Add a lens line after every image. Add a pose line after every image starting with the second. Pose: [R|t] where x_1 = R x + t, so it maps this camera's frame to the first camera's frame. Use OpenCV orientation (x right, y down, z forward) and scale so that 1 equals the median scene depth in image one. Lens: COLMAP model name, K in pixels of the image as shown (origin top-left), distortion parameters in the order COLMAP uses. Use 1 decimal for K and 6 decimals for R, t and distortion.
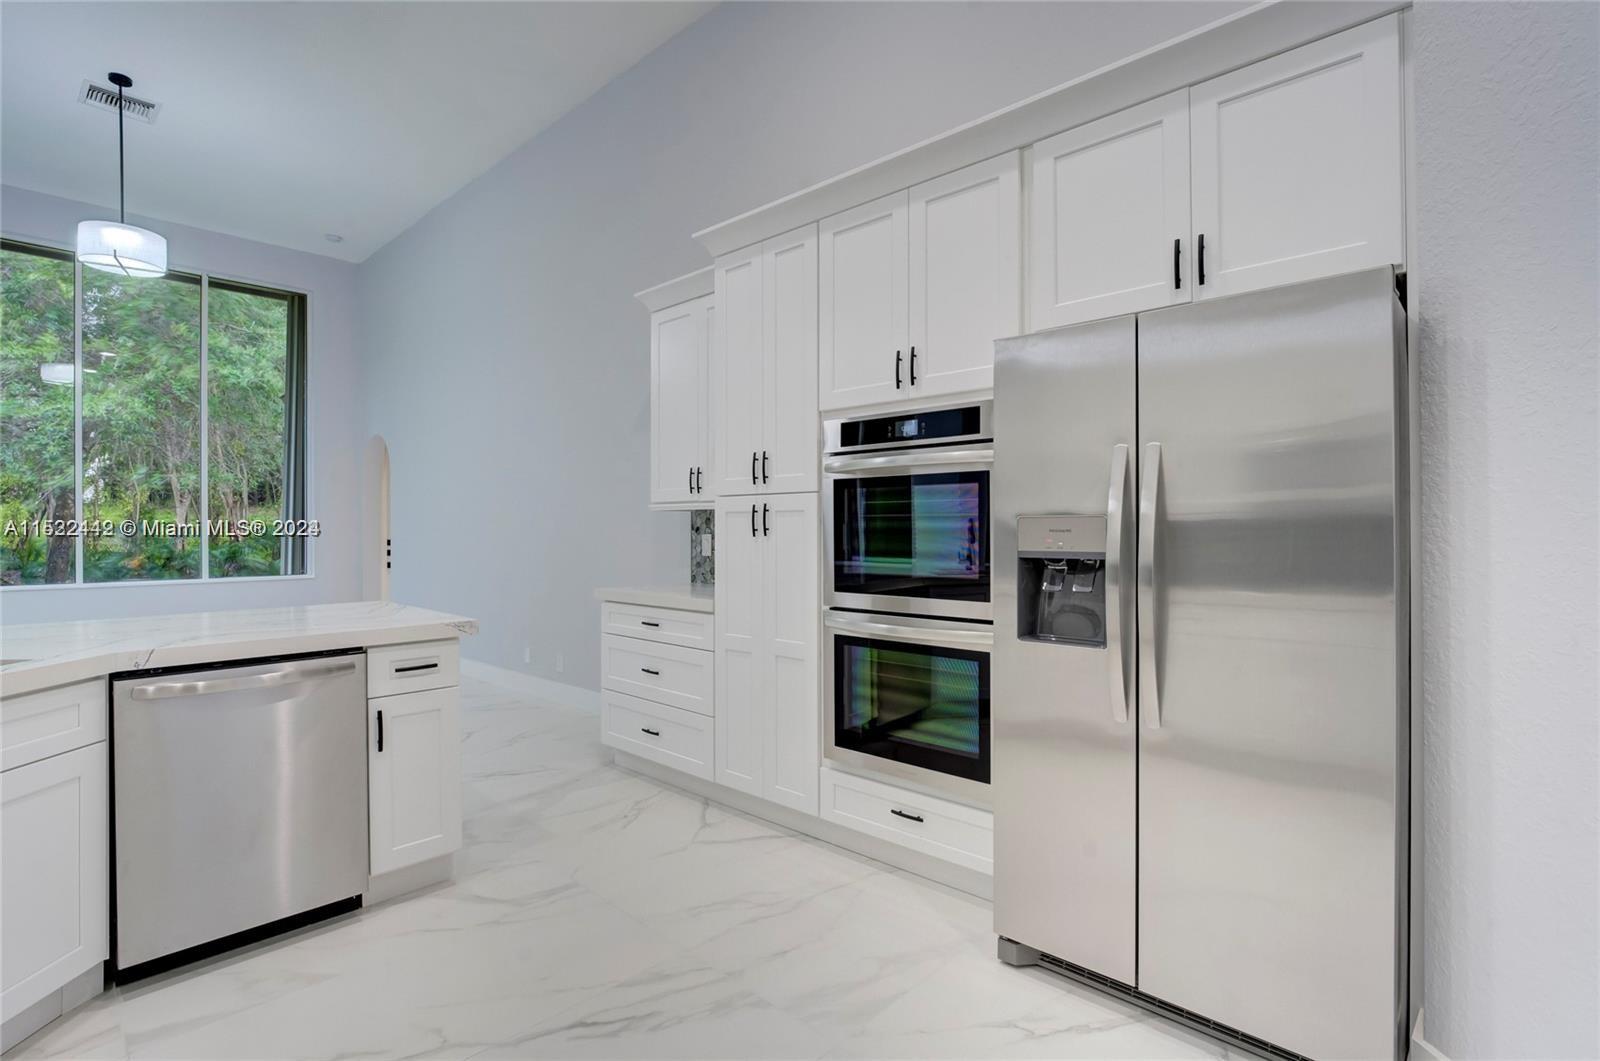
lens RADIAL K [[743.5, 0, 795.7], [0, 743.5, 529.8], [0, 0, 1]] dist [-0.013511, 0.000258]
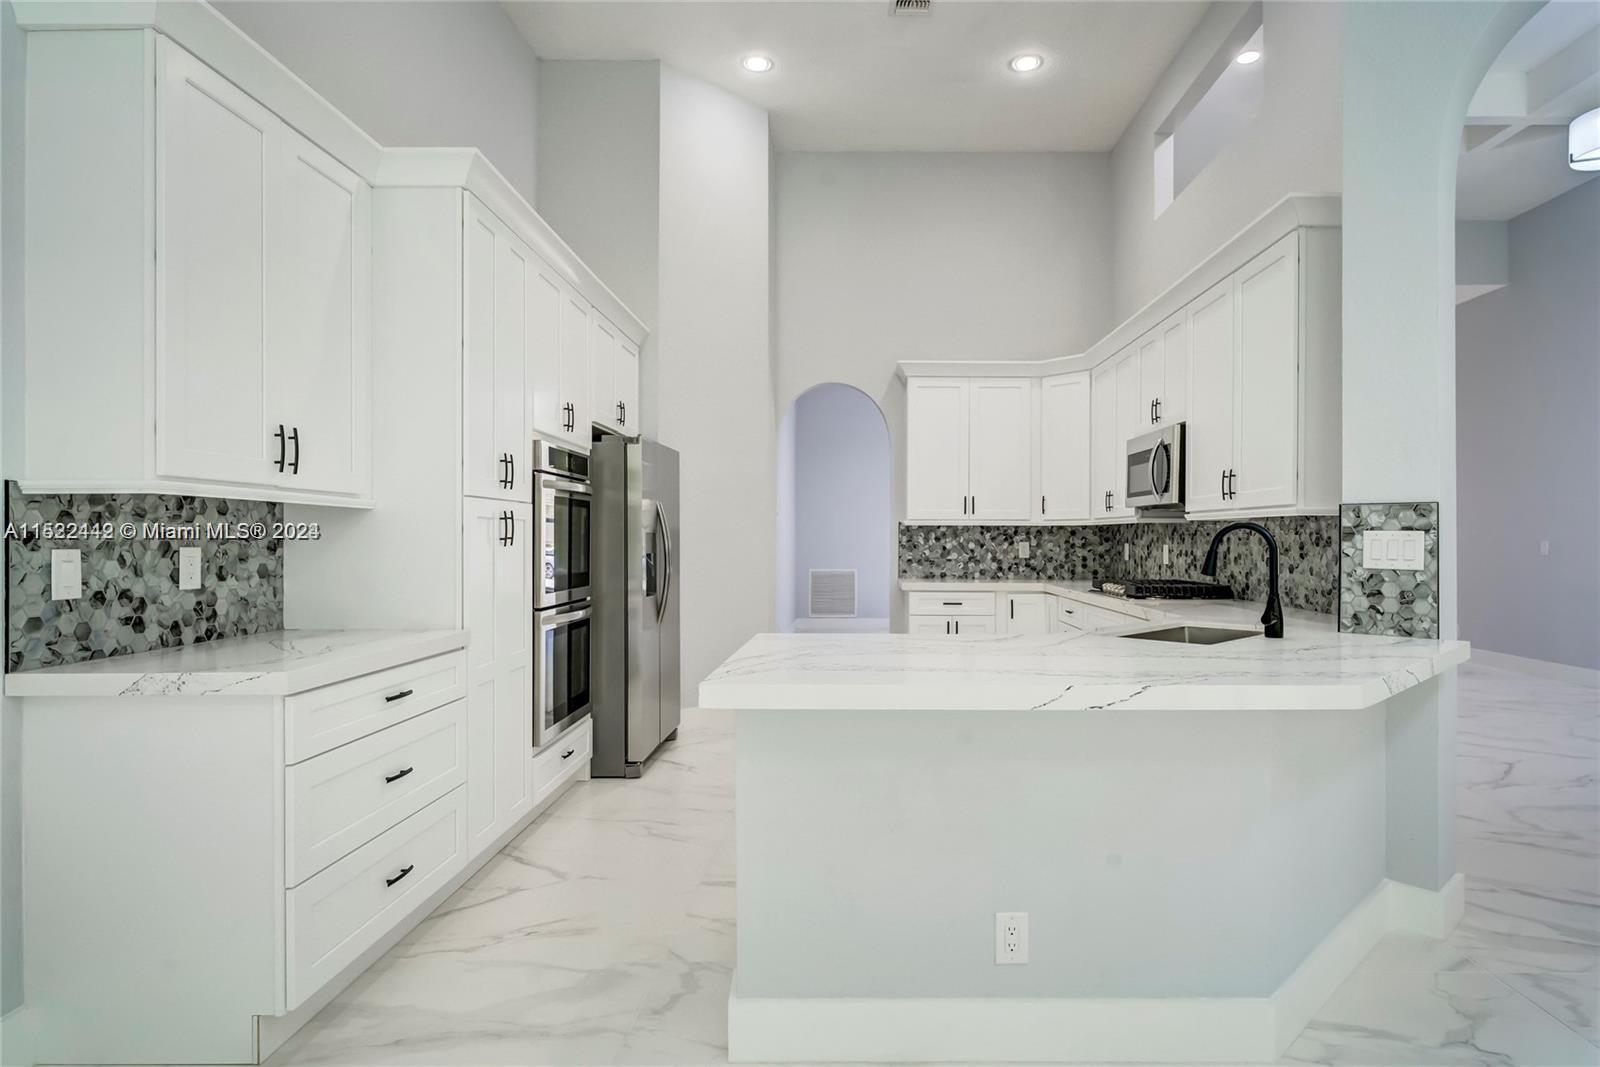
lens RADIAL K [[865.6, 0, 809.8], [0, 865.6, 542.2], [0, 0, 1]] dist [0.007574, 0.000388]
pose [[-0.643451, -0.000720, 0.765487, -1.295368], [0.002446, 0.999993, 0.002996, 0.002495], [-0.765484, 0.003800, -0.643444, 1.641052]]
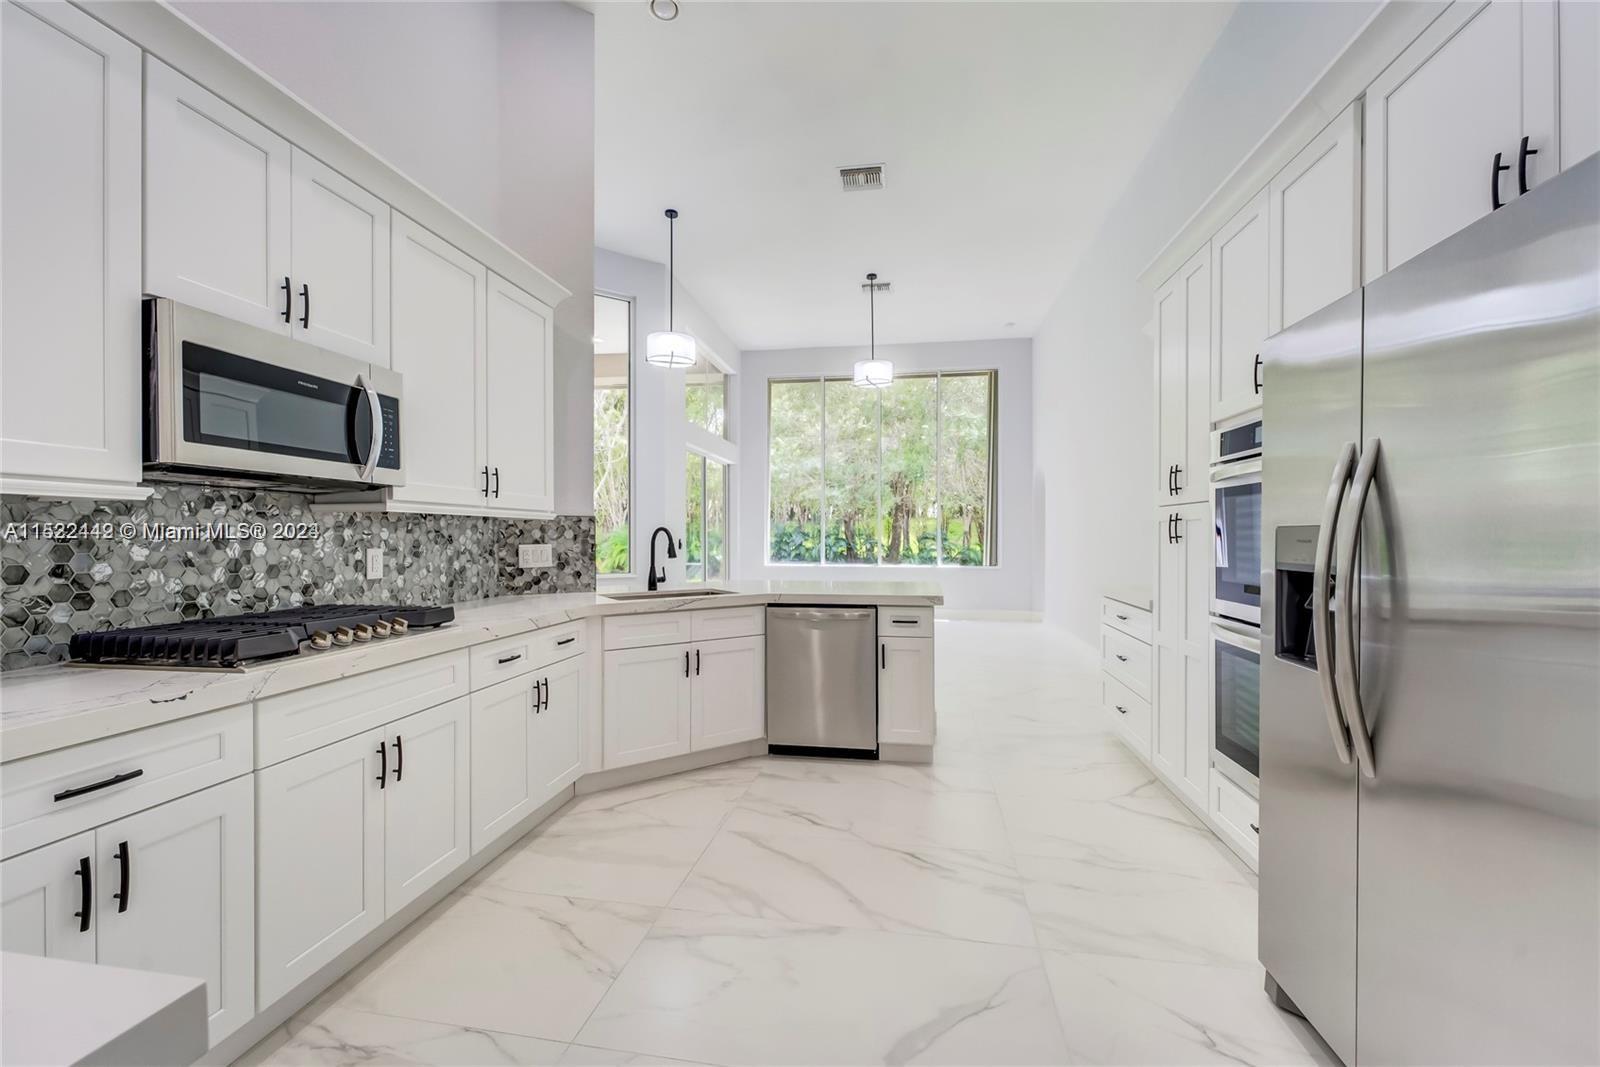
lens RADIAL K [[641.9, 0, 814.4], [0, 641.9, 536.8], [0, 0, 1]] dist [0.000494, -0.000459]
pose [[0.566320, 0.005973, -0.824164, 0.498251], [-0.003007, 0.999982, 0.005181, -0.004439], [0.824180, -0.000456, 0.566327, 0.045673]]
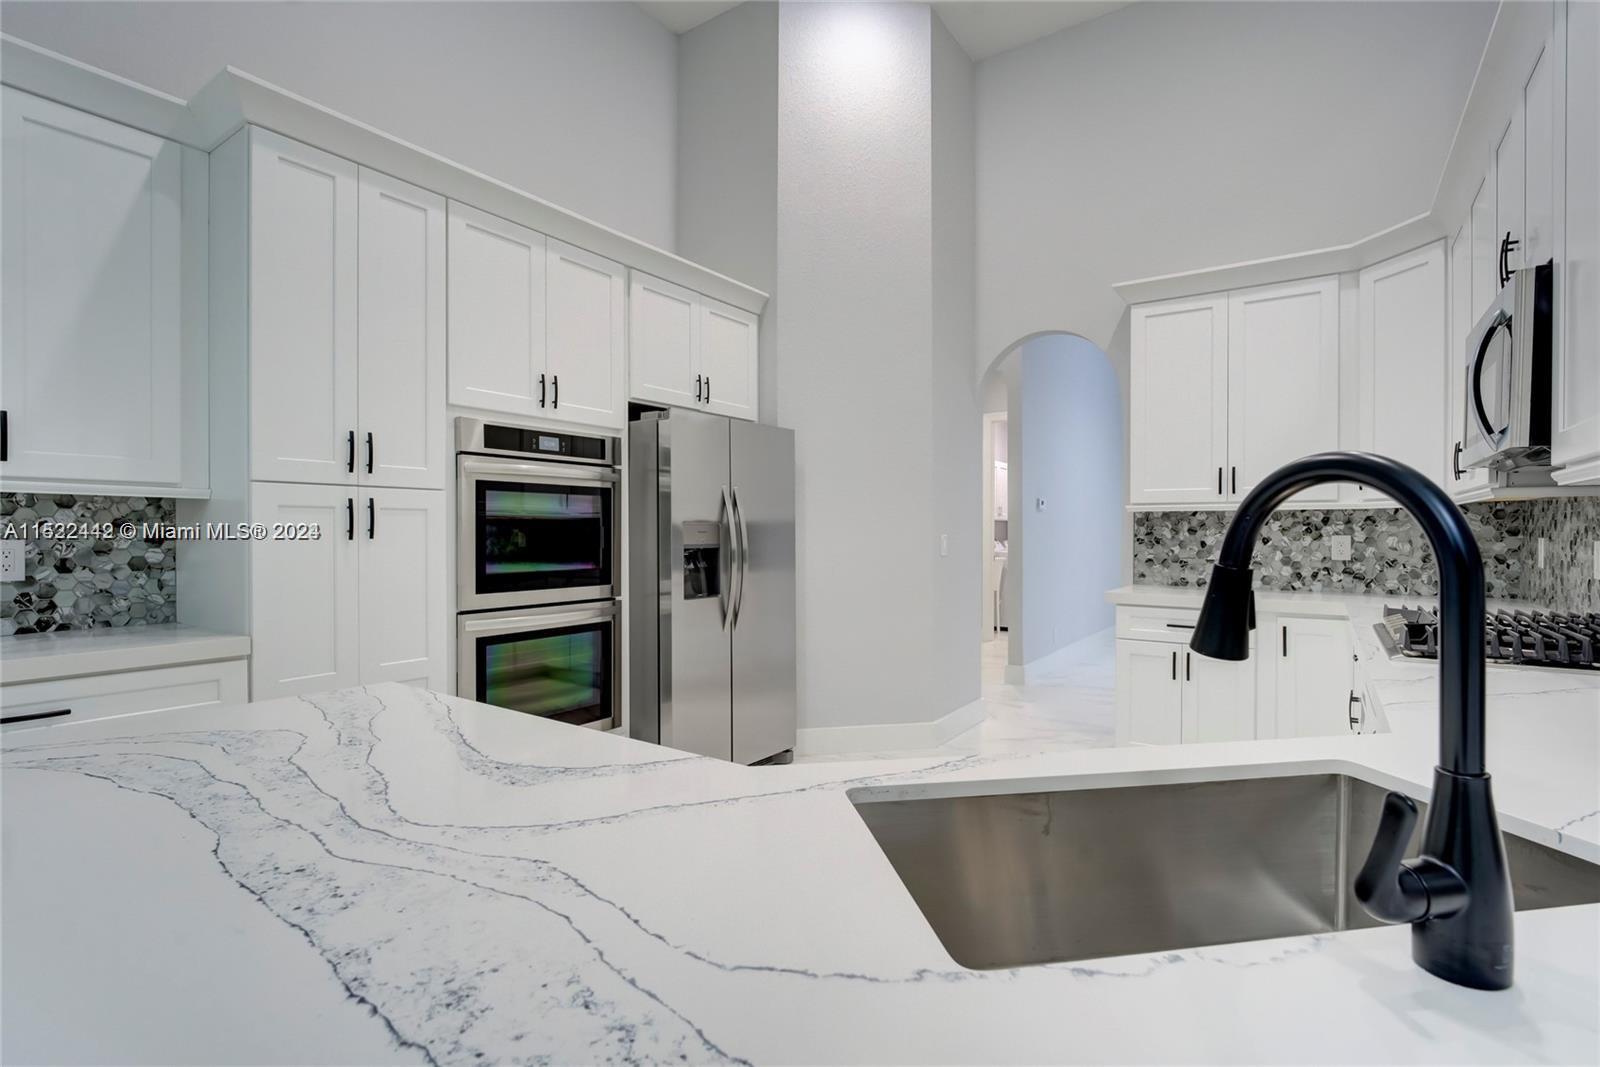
lens RADIAL K [[743.5, 0, 793.5], [0, 743.5, 537.0], [0, 0, 1]] dist [-0.013511, 0.000258]
pose [[-0.114931, -0.003059, 0.993369, -1.029301], [0.003038, 0.999989, 0.003431, 0.006185], [-0.993369, 0.003412, -0.114920, 0.742534]]
